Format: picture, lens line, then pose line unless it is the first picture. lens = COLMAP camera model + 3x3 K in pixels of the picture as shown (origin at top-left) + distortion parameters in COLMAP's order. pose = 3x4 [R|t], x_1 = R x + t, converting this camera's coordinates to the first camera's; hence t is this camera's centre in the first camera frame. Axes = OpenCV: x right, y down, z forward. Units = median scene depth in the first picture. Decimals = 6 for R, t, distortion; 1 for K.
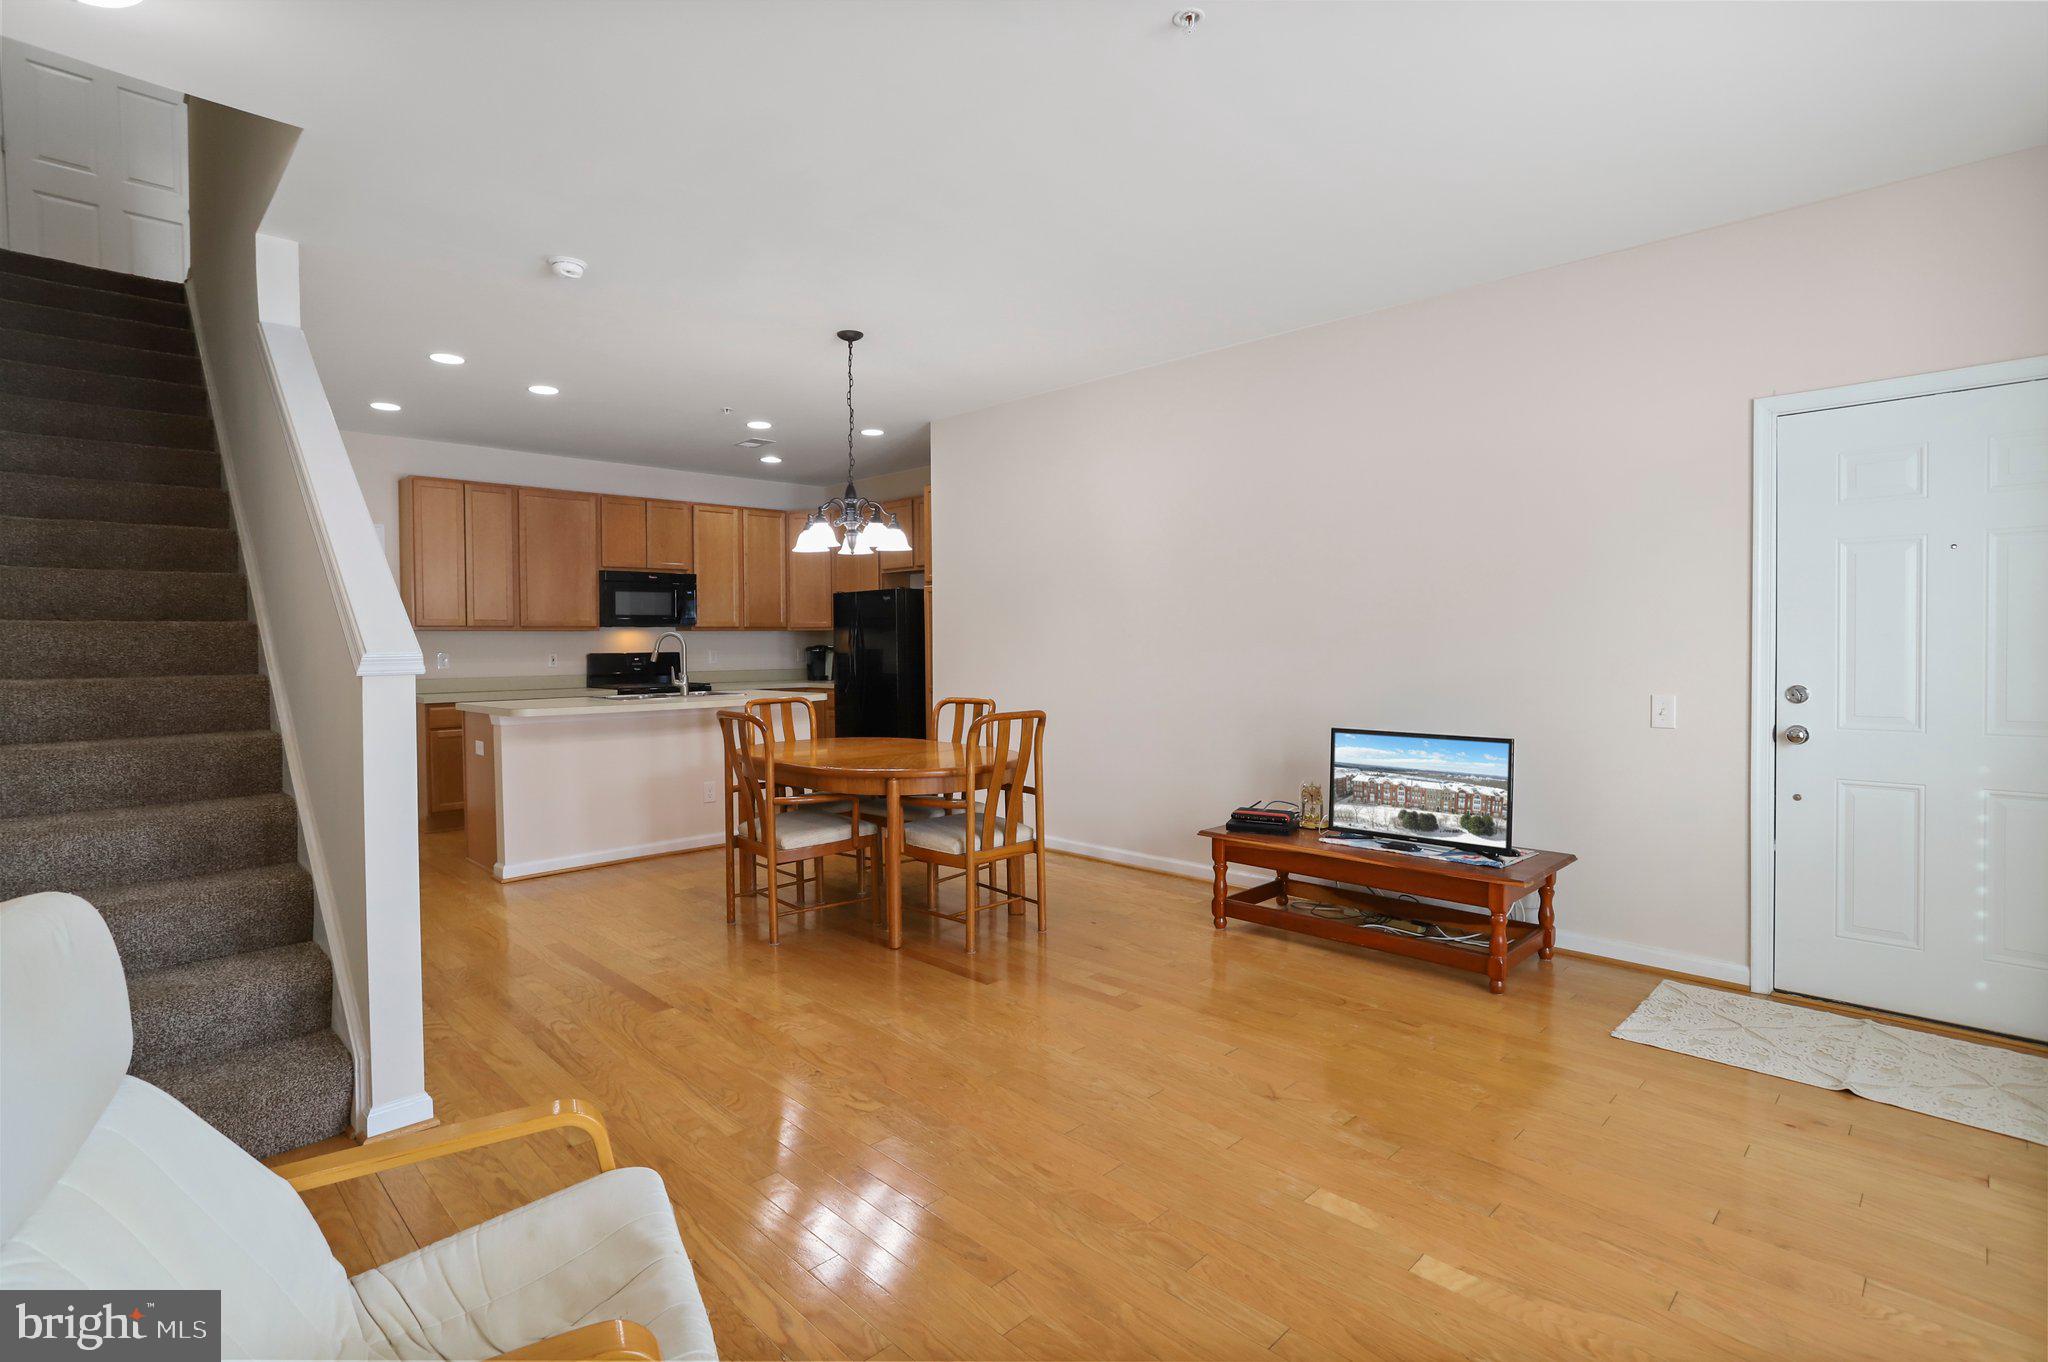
lens RADIAL K [[990.1, 0, 1028.1], [0, 990.1, 668.7], [0, 0, 1]] dist [-0.062869, 0.046001]
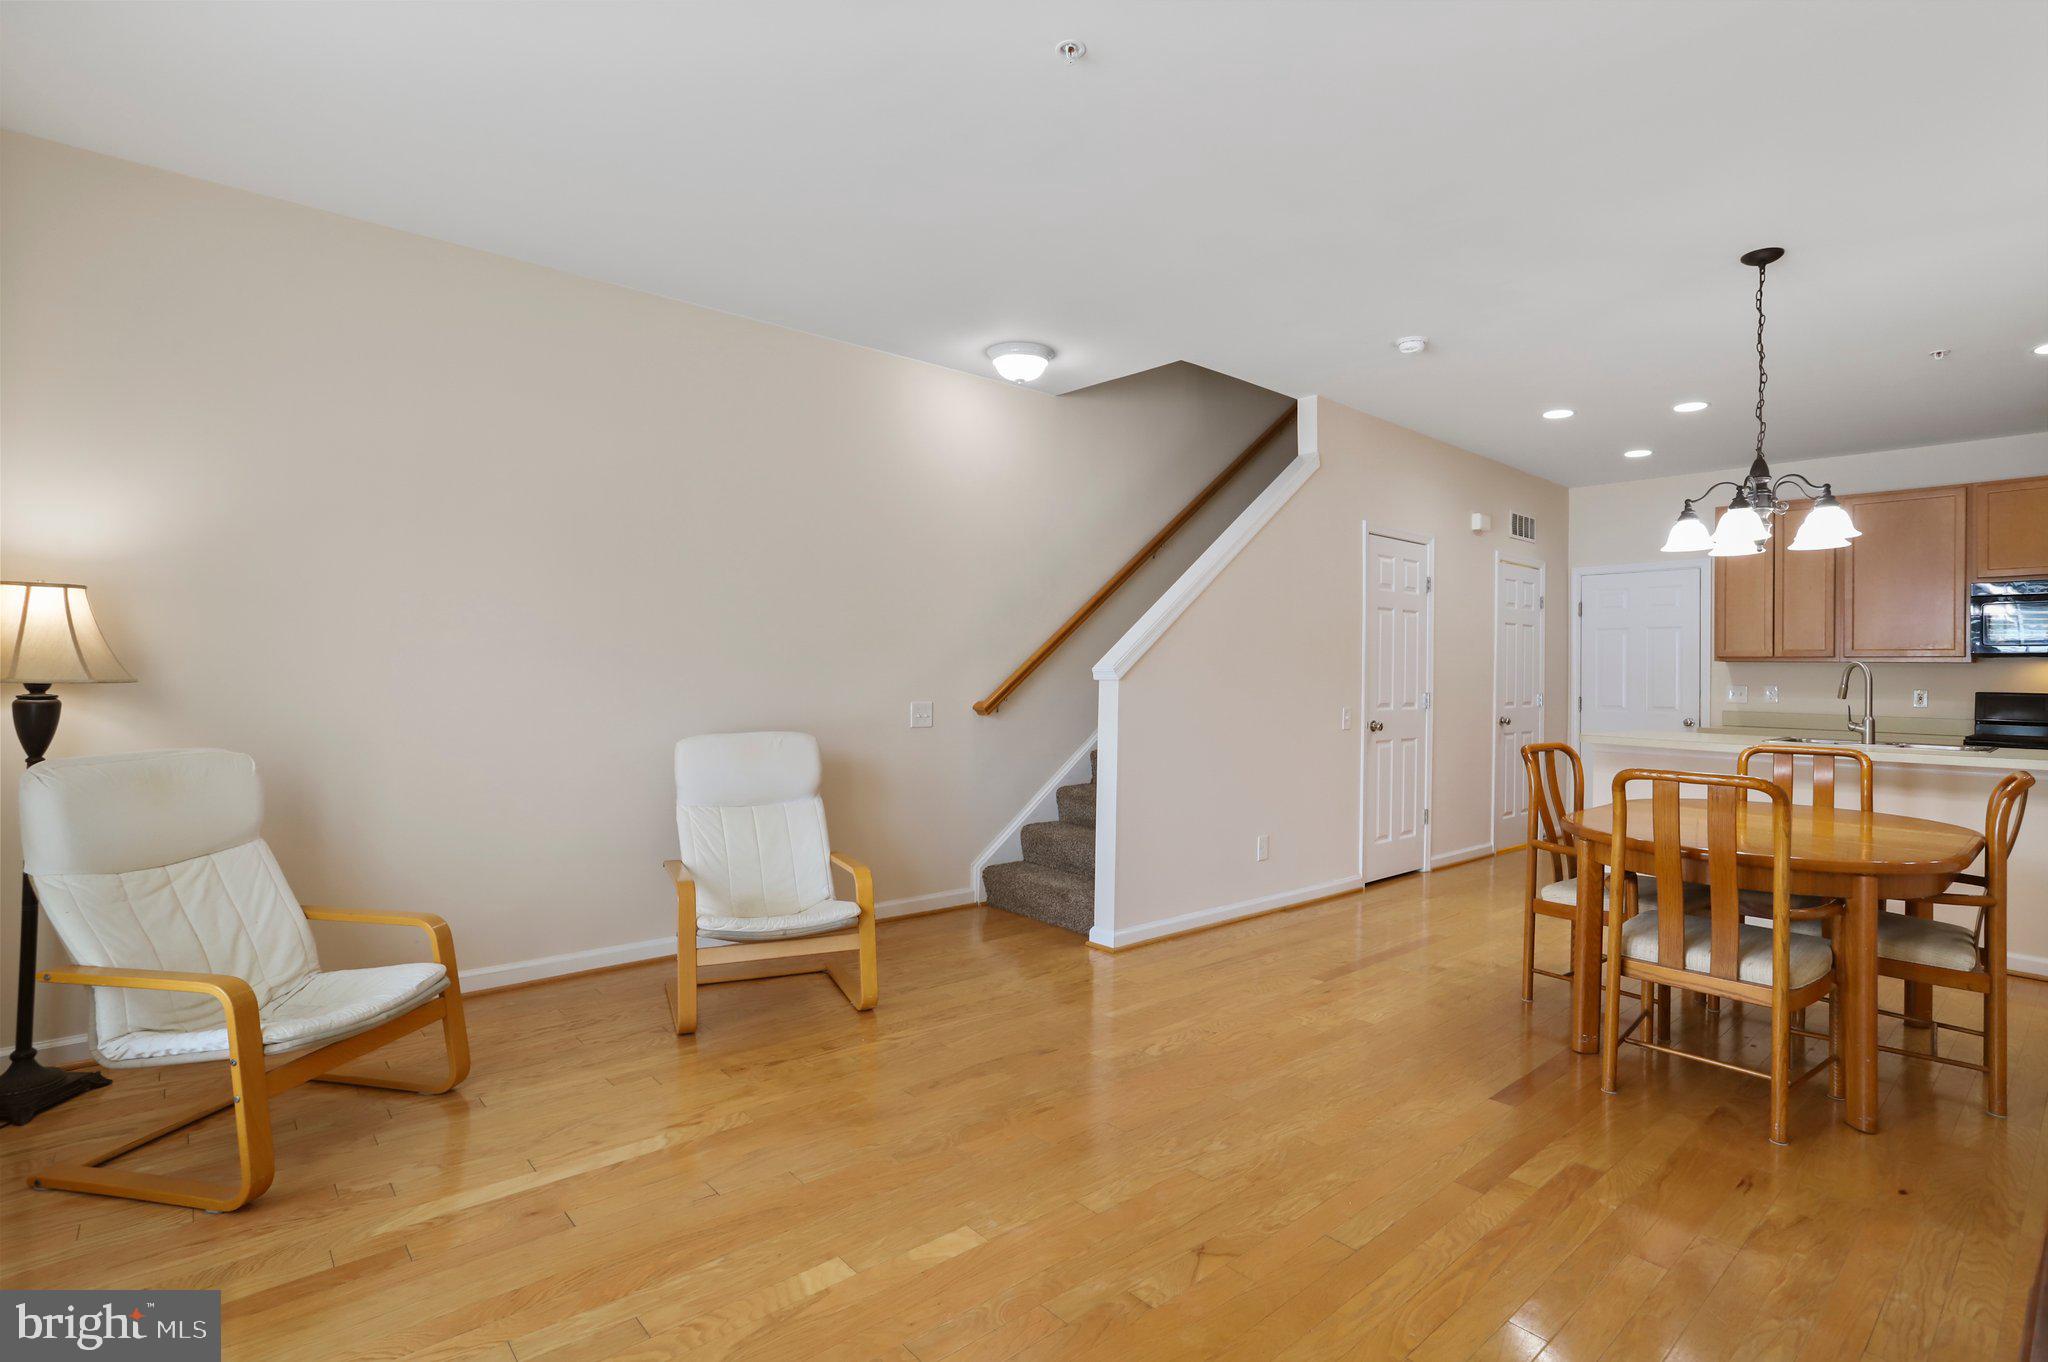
lens RADIAL K [[990.1, 0, 1028.1], [0, 990.1, 668.7], [0, 0, 1]] dist [-0.062869, 0.046001]
pose [[-0.069725, 0.002317, -0.997564, 0.692889], [-0.045056, 0.998970, 0.005469, -0.010258], [0.996548, 0.045327, -0.069549, 0.611214]]
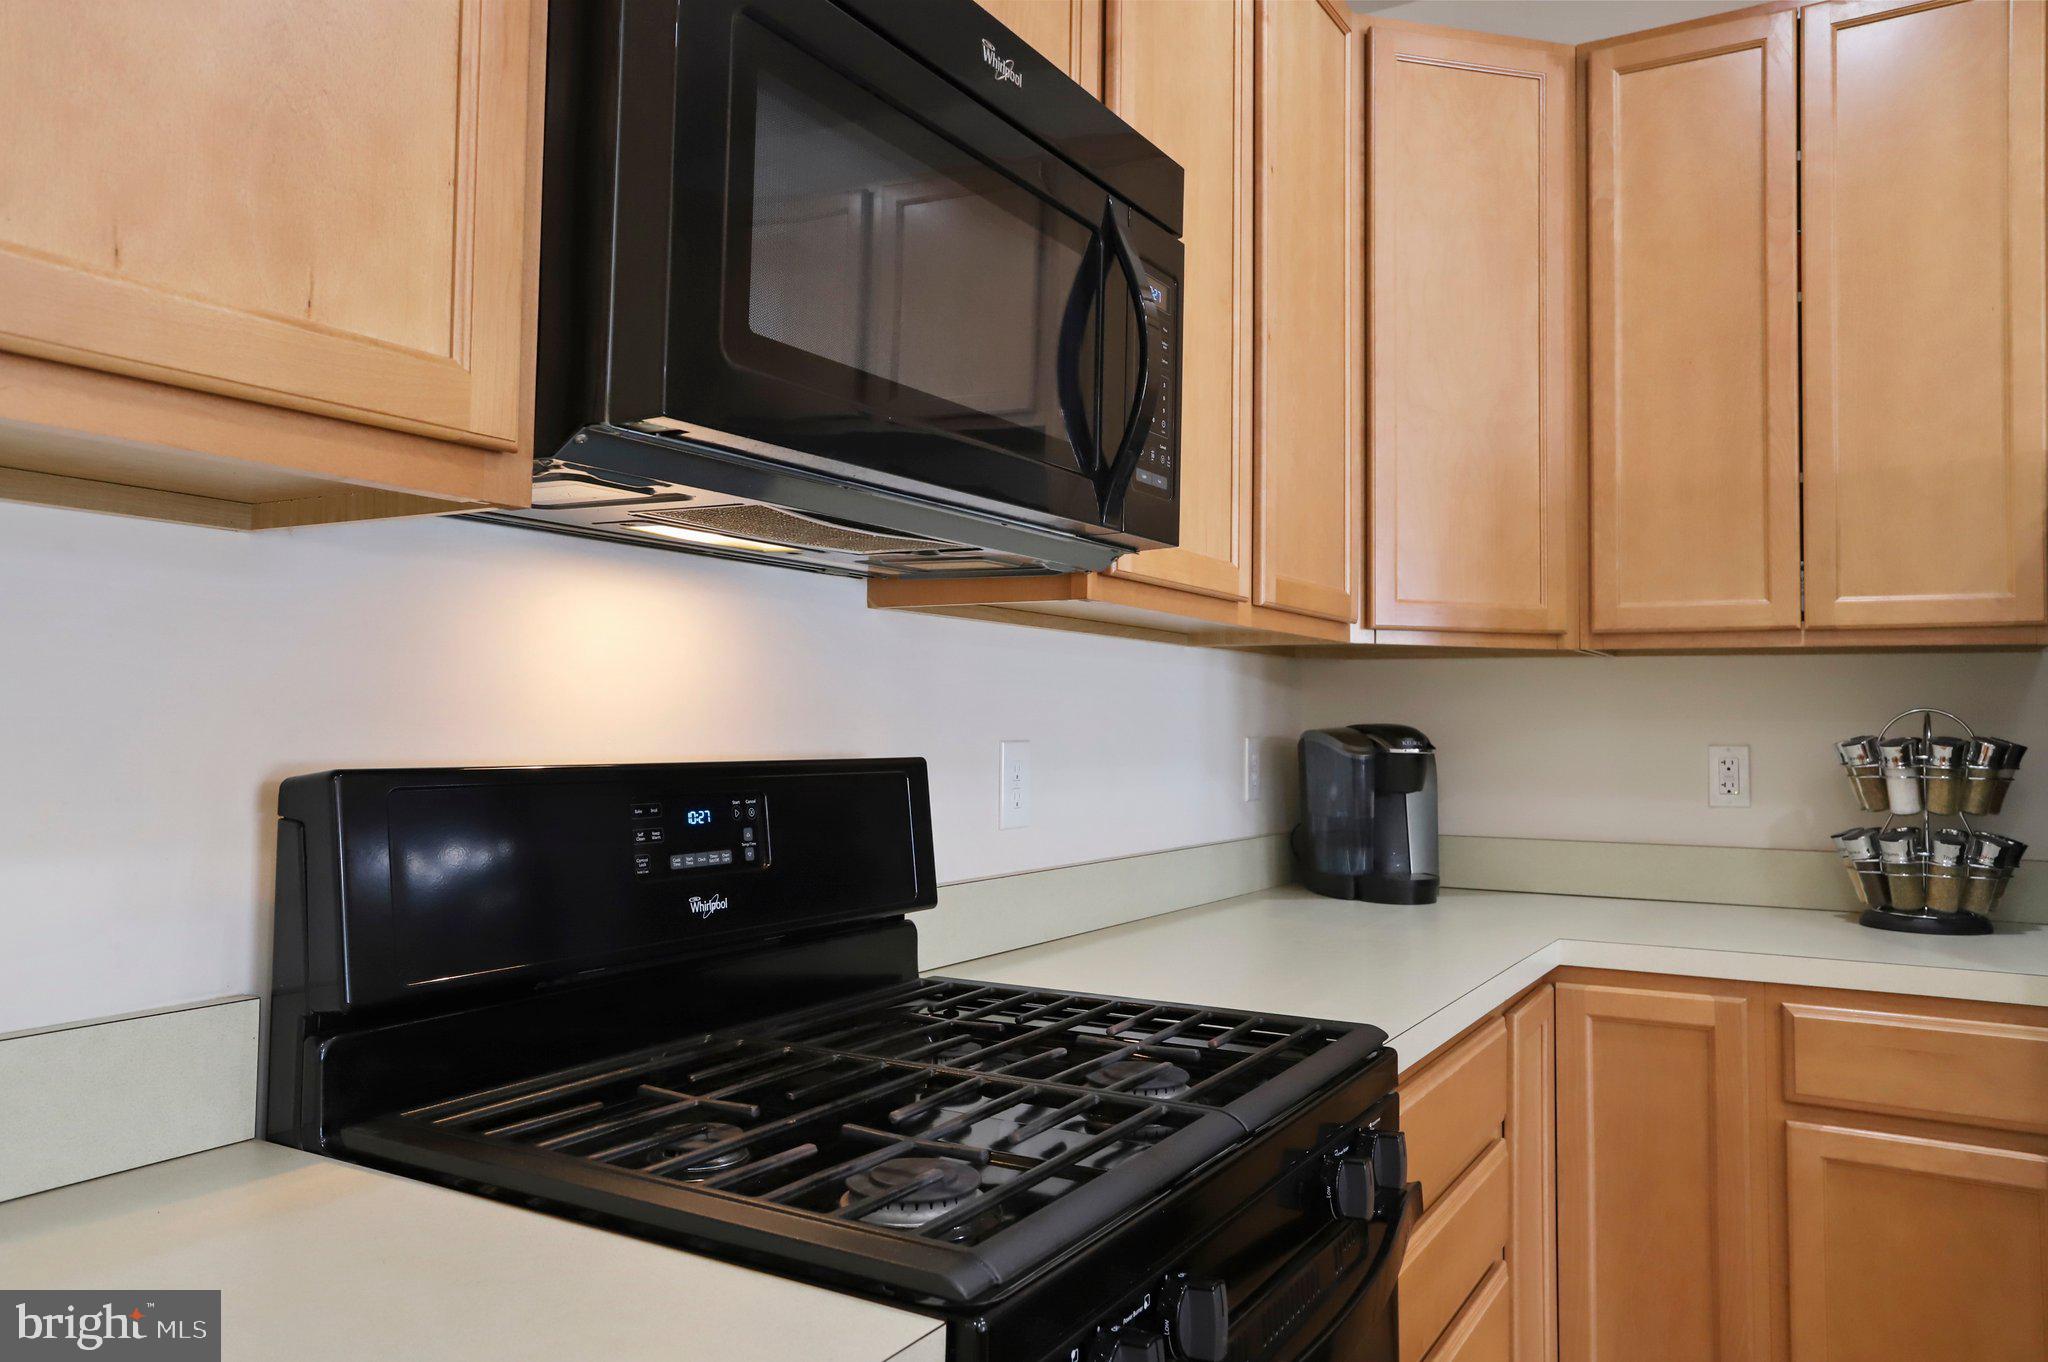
lens RADIAL K [[1436.4, 0, 1022.0], [0, 1436.4, 663.8], [0, 0, 1]] dist [0.012444, 0.002810]
pose [[0.968662, 0.028665, 0.246722, -0.806763], [-0.011699, 0.997481, -0.069959, -0.033721], [-0.248106, 0.064881, 0.966558, 1.648008]]
